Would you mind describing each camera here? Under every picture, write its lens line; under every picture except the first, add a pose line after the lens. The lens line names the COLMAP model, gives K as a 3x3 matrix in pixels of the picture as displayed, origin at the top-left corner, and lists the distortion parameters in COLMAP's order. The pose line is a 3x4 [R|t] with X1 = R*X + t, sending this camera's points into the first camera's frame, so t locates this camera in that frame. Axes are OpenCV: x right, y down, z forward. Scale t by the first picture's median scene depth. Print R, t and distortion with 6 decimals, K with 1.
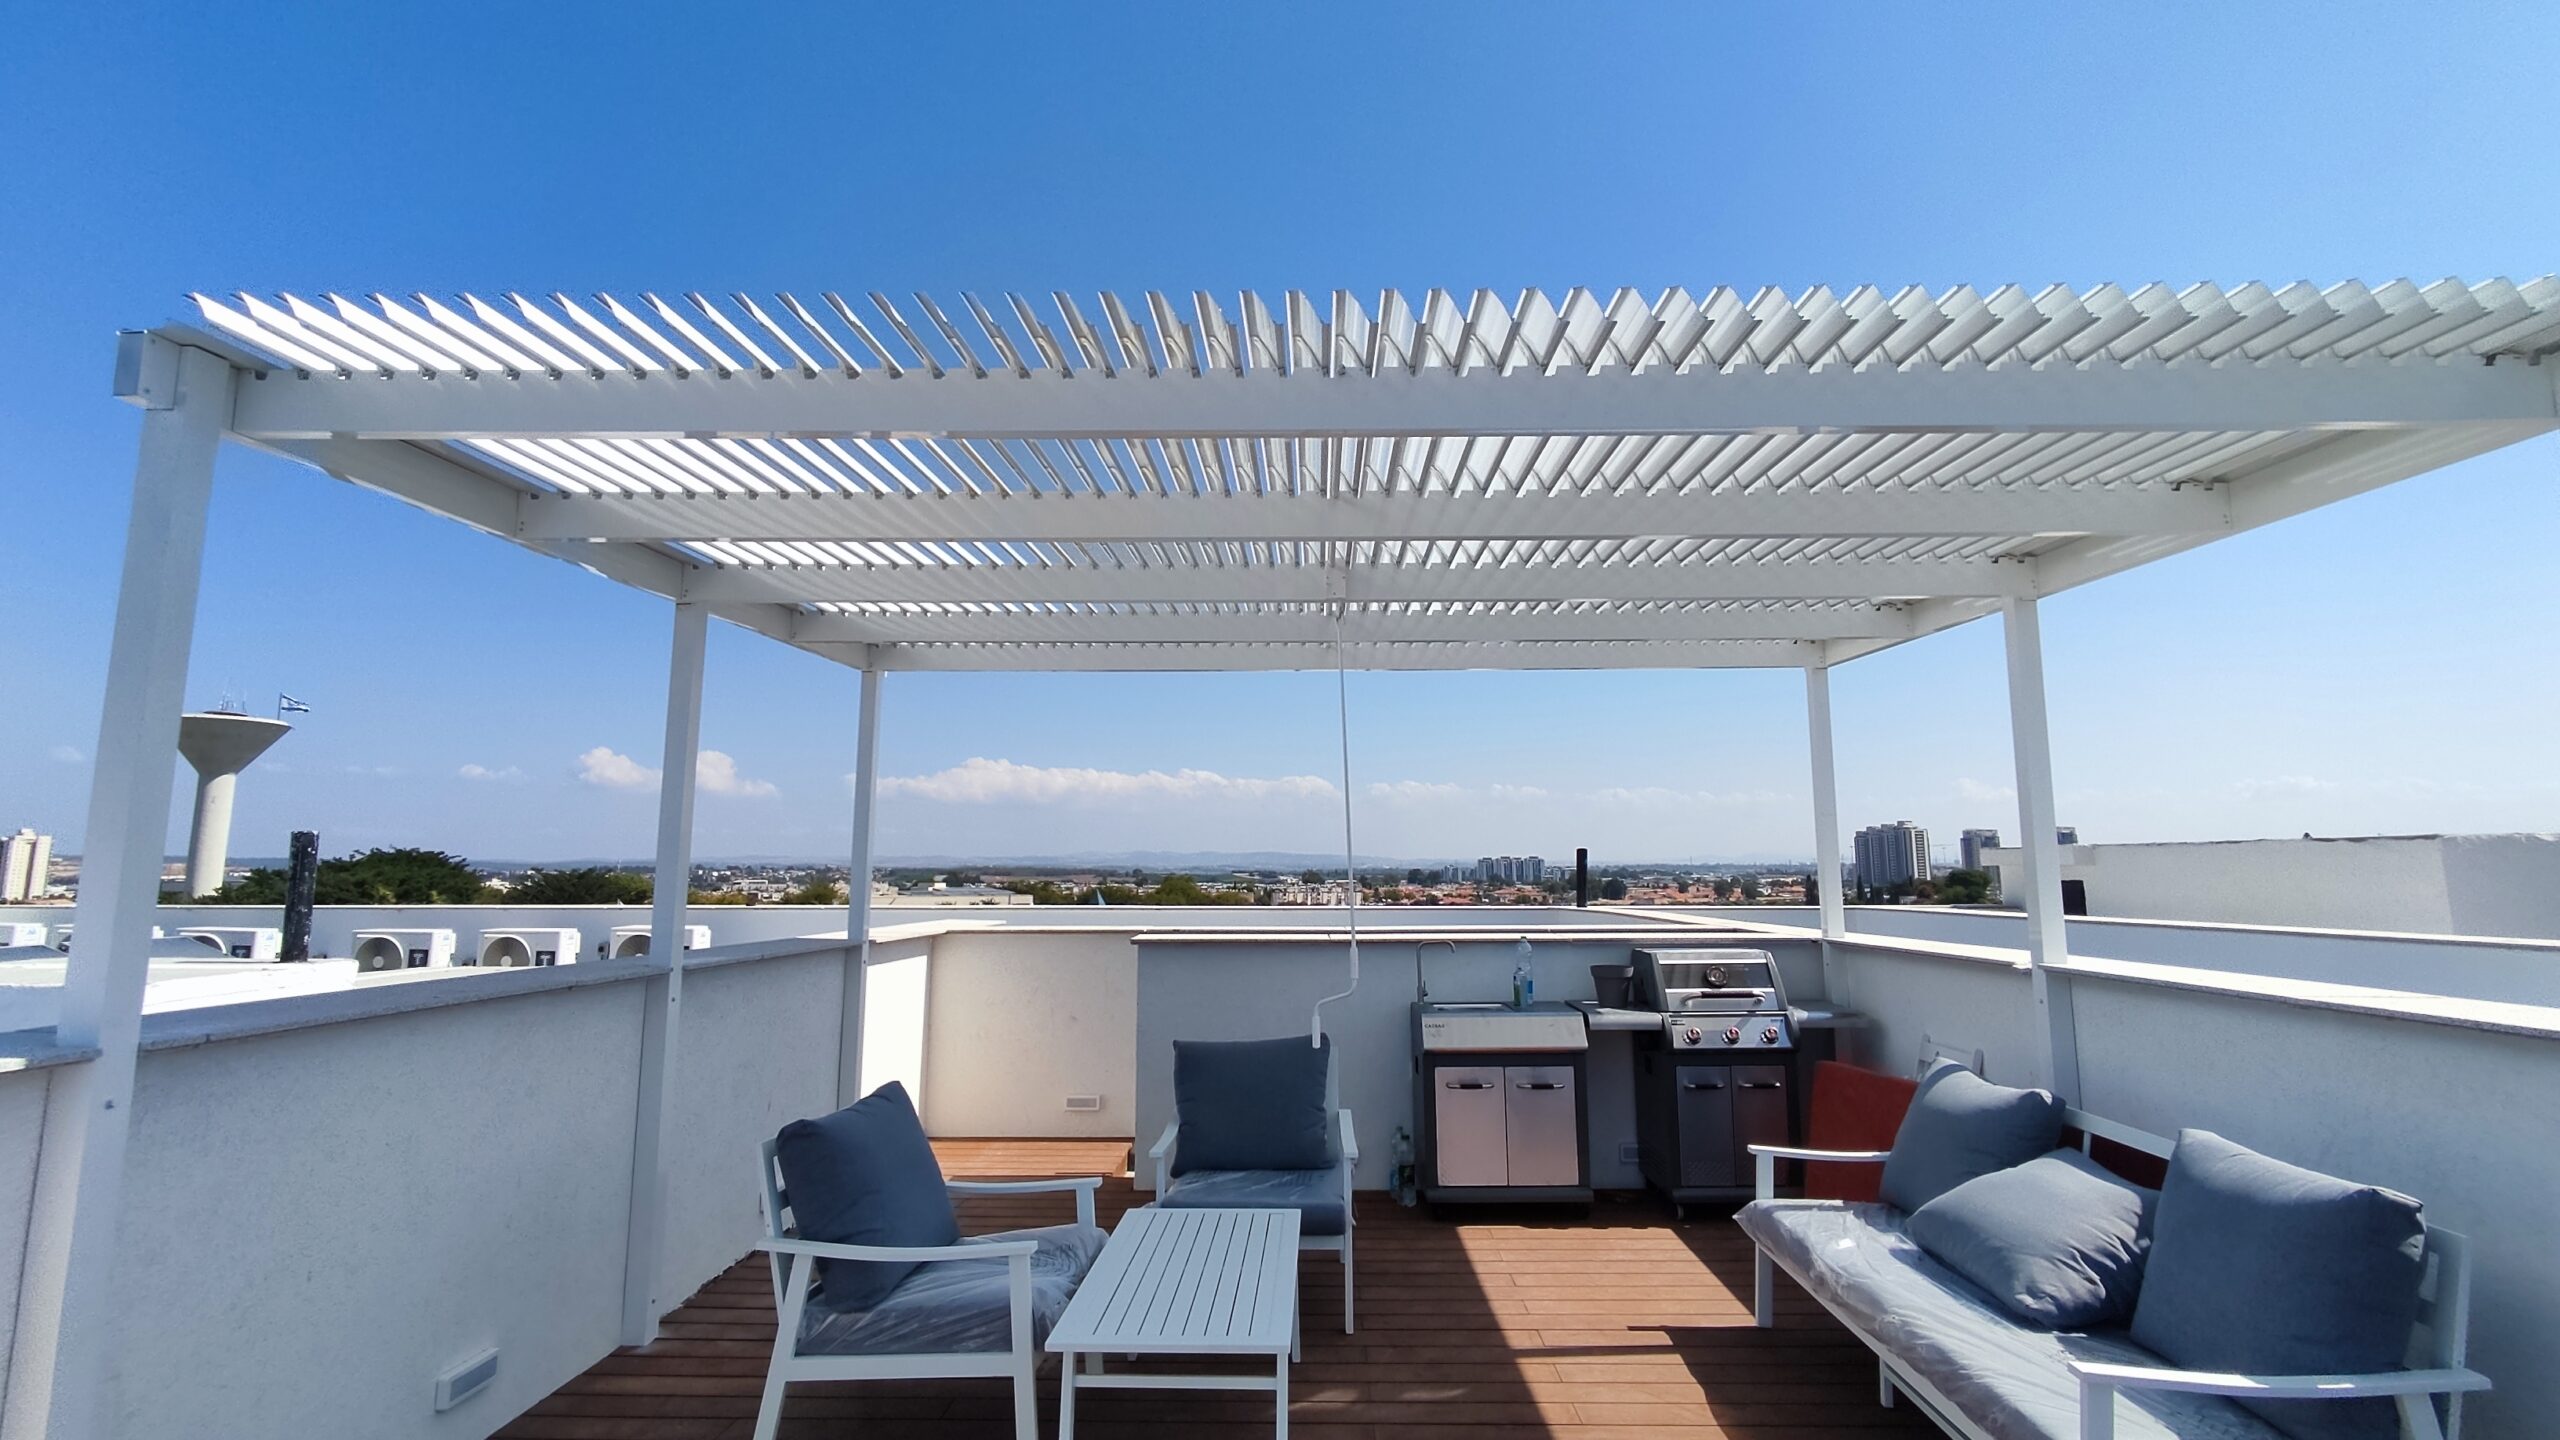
lens RADIAL K [[1185.5, 0, 1318.9], [0, 1185.5, 712.7], [0, 0, 1]] dist [0.006034, -0.000283]
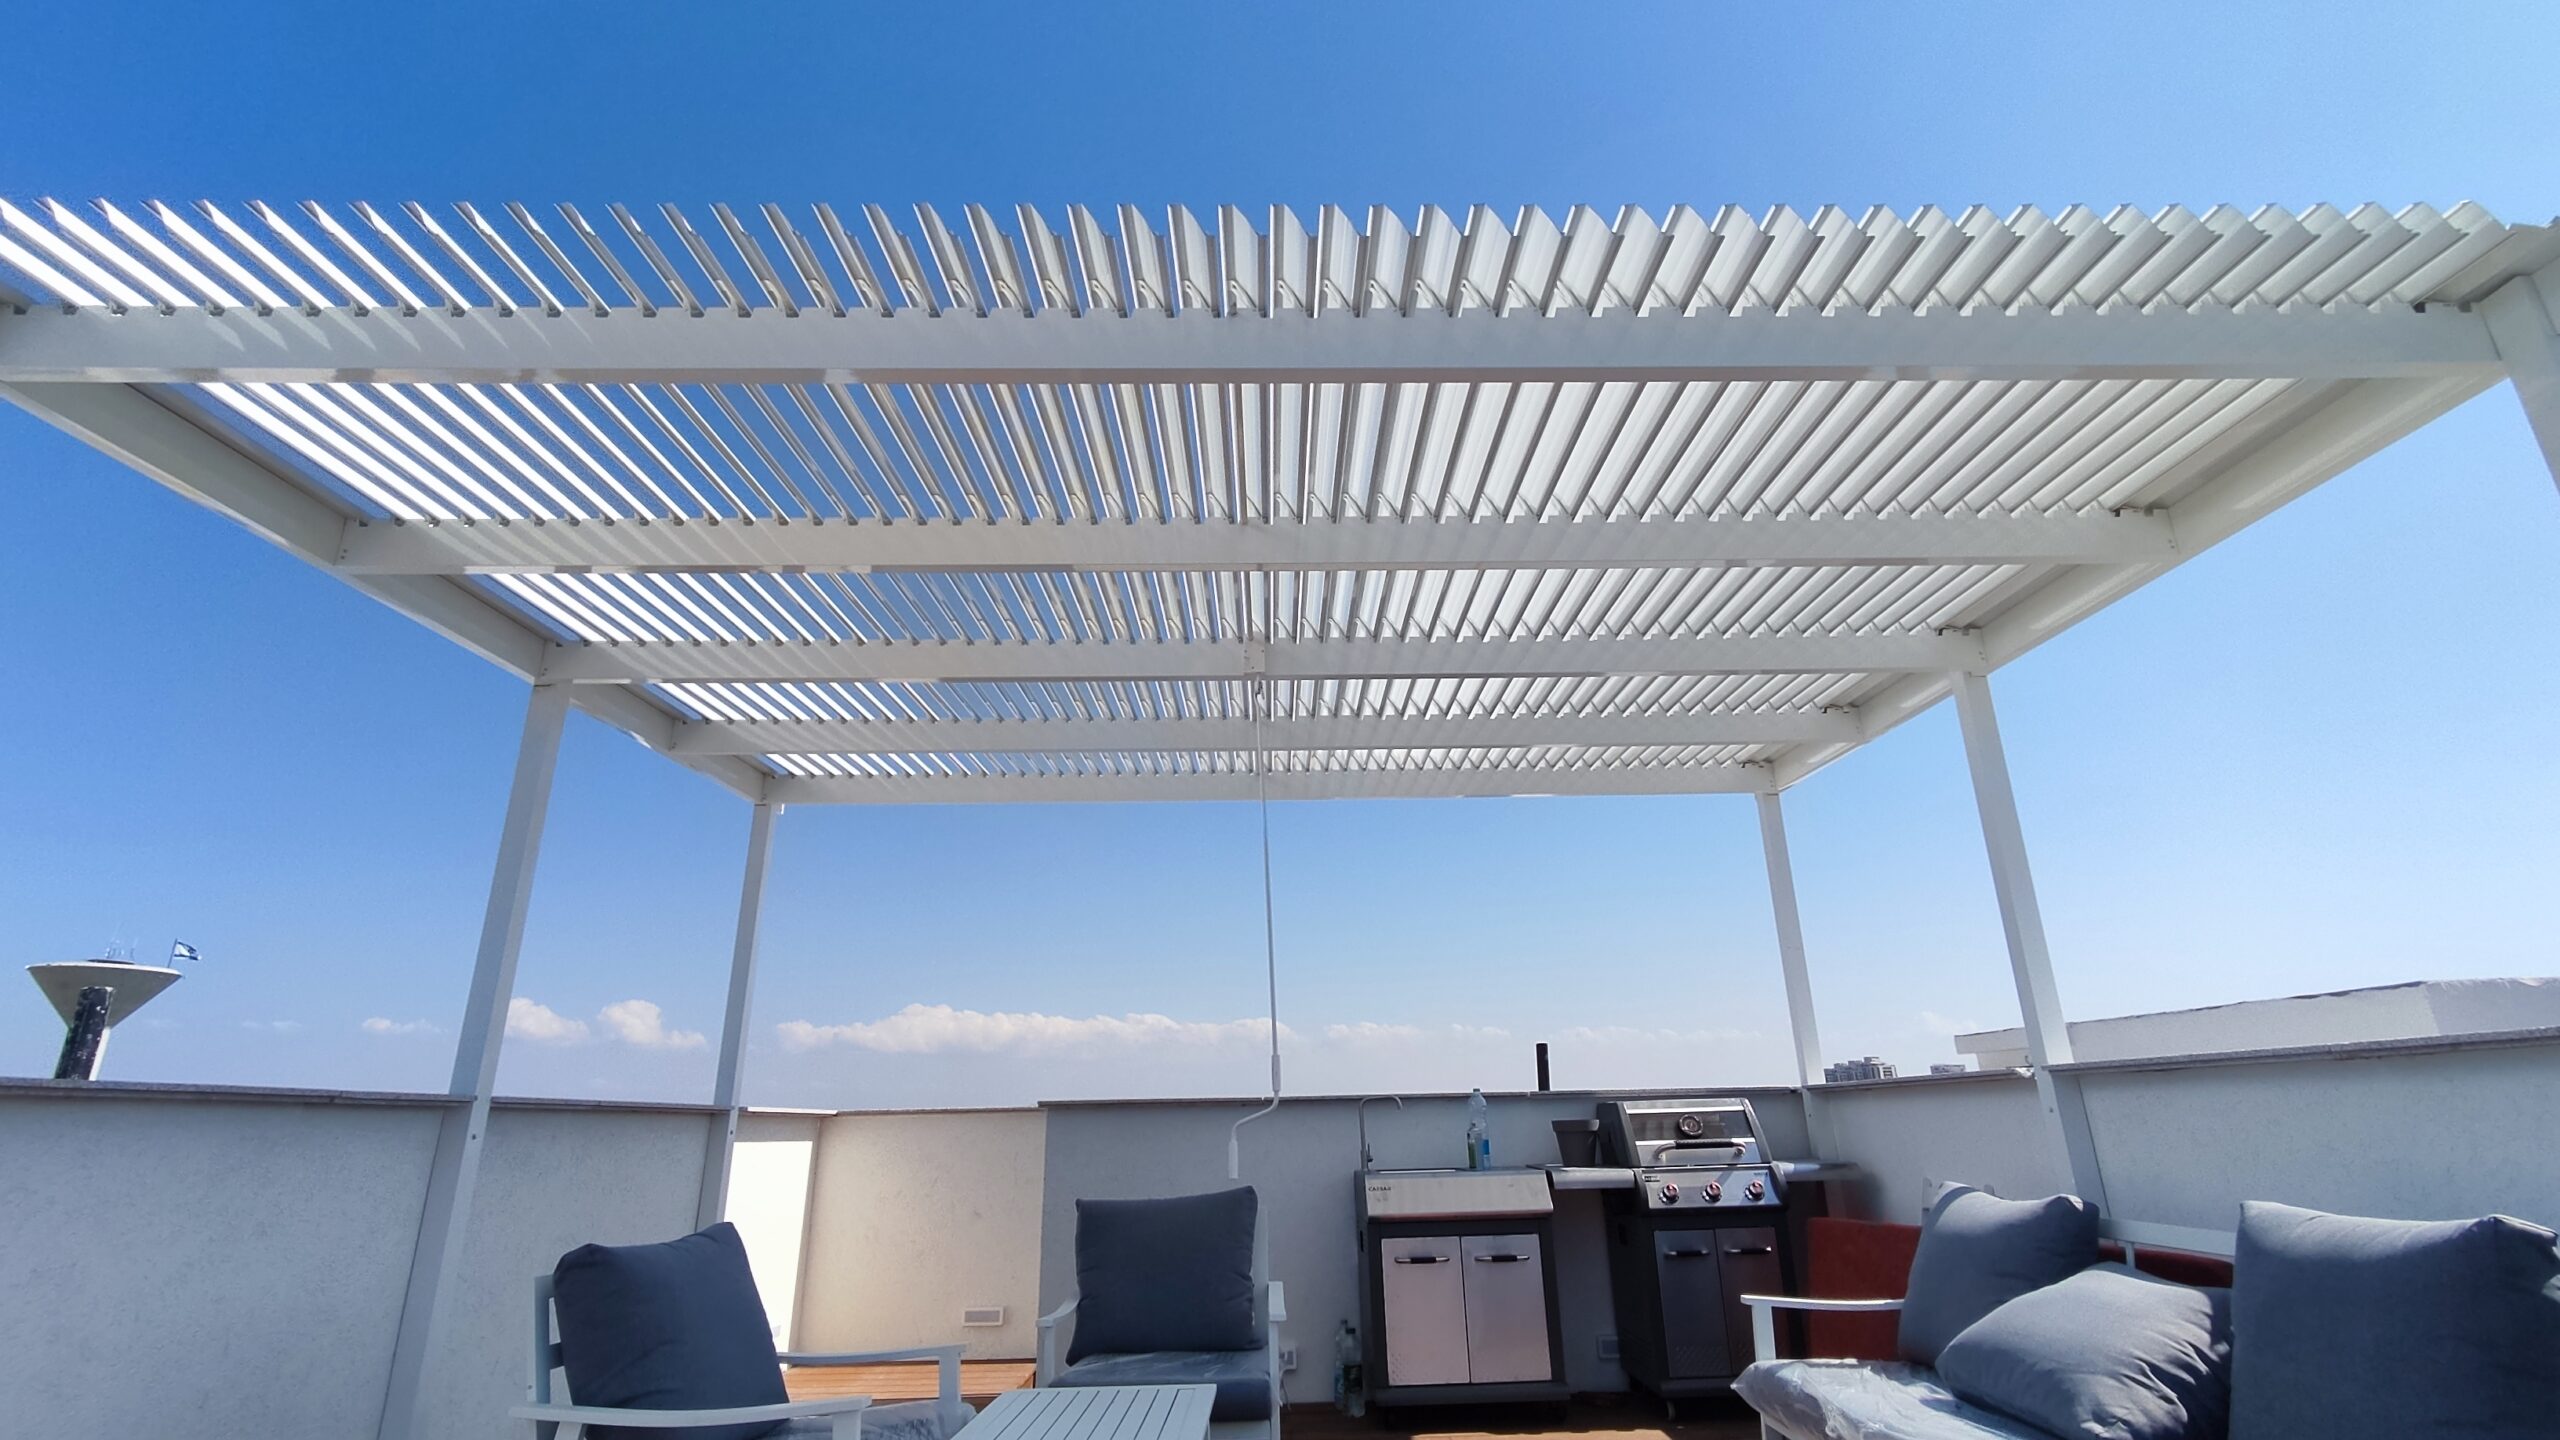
lens RADIAL K [[1179.1, 0, 1314.8], [0, 1179.1, 707.6], [0, 0, 1]] dist [0.004492, -0.000335]
pose [[0.999323, -0.008568, 0.035788, 0.021095], [0.015683, 0.978938, -0.203554, 0.092666], [-0.033291, 0.203977, 0.978409, 0.070005]]
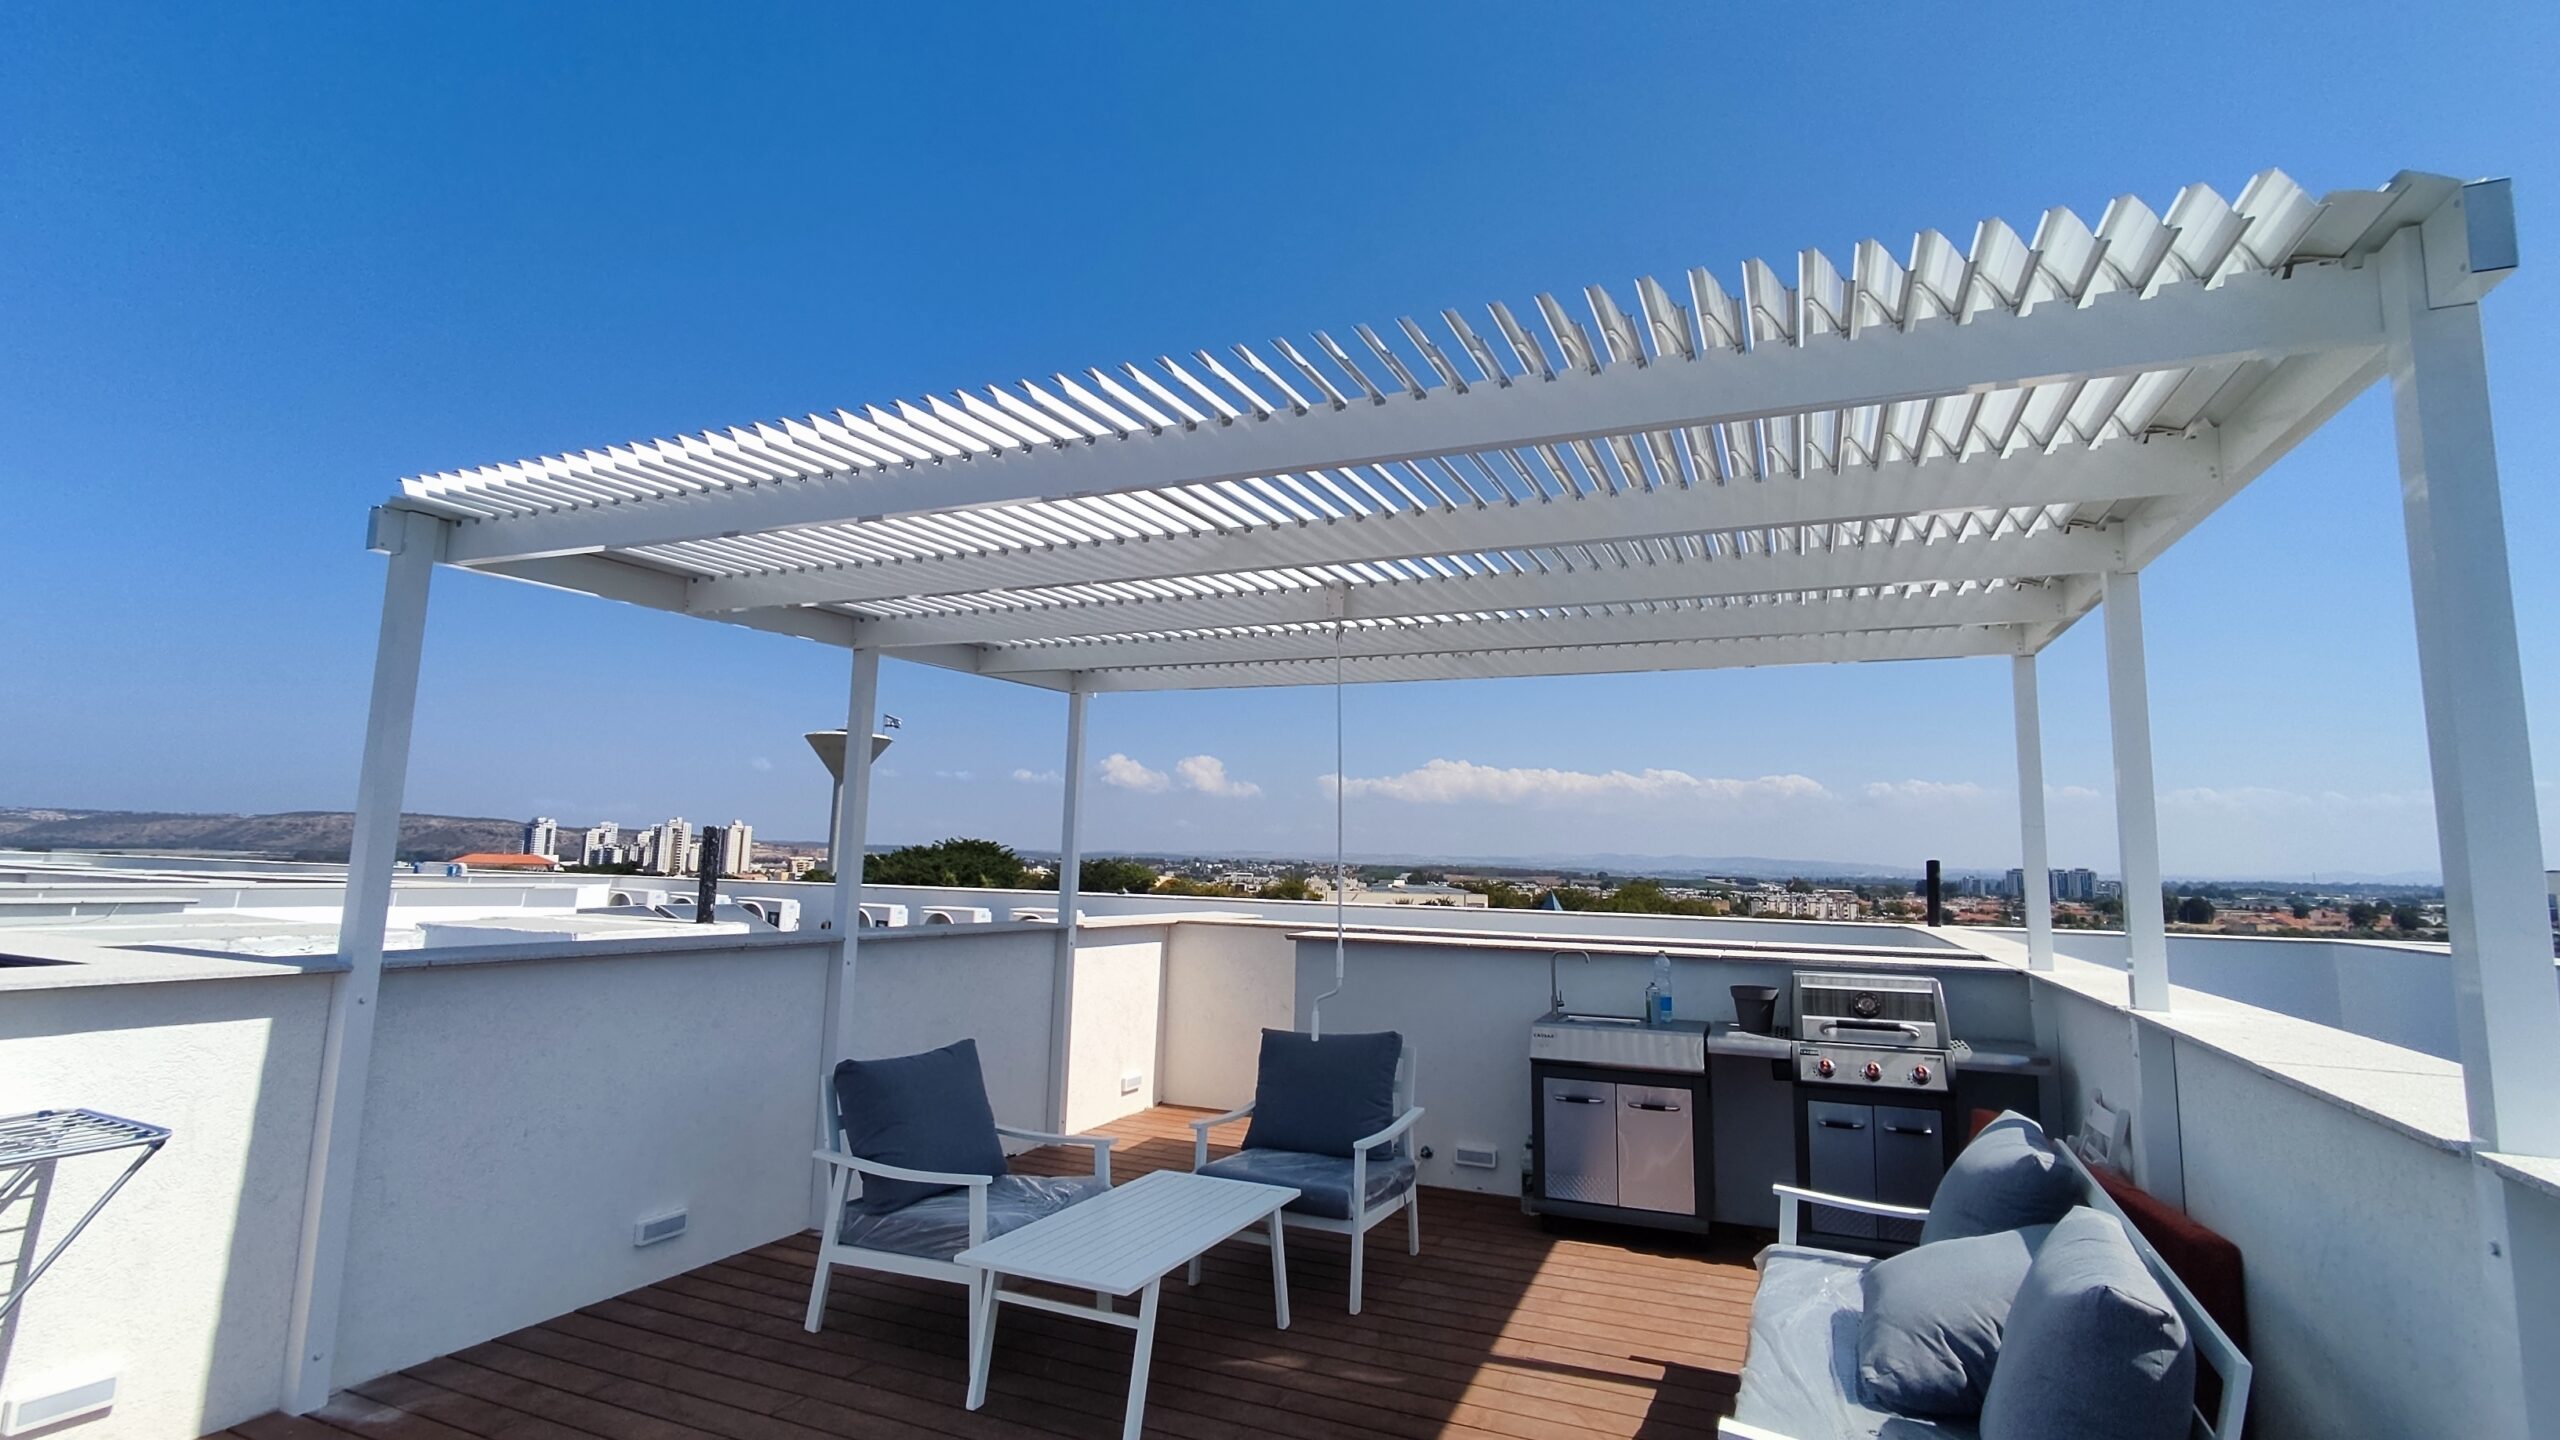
lens RADIAL K [[1185.5, 0, 1318.9], [0, 1185.5, 712.7], [0, 0, 1]] dist [0.006034, -0.000283]
pose [[0.925914, -0.025741, -0.376857, 0.308537], [0.024755, 0.999666, -0.007460, -0.003436], [0.376923, -0.002422, 0.926241, 0.009184]]
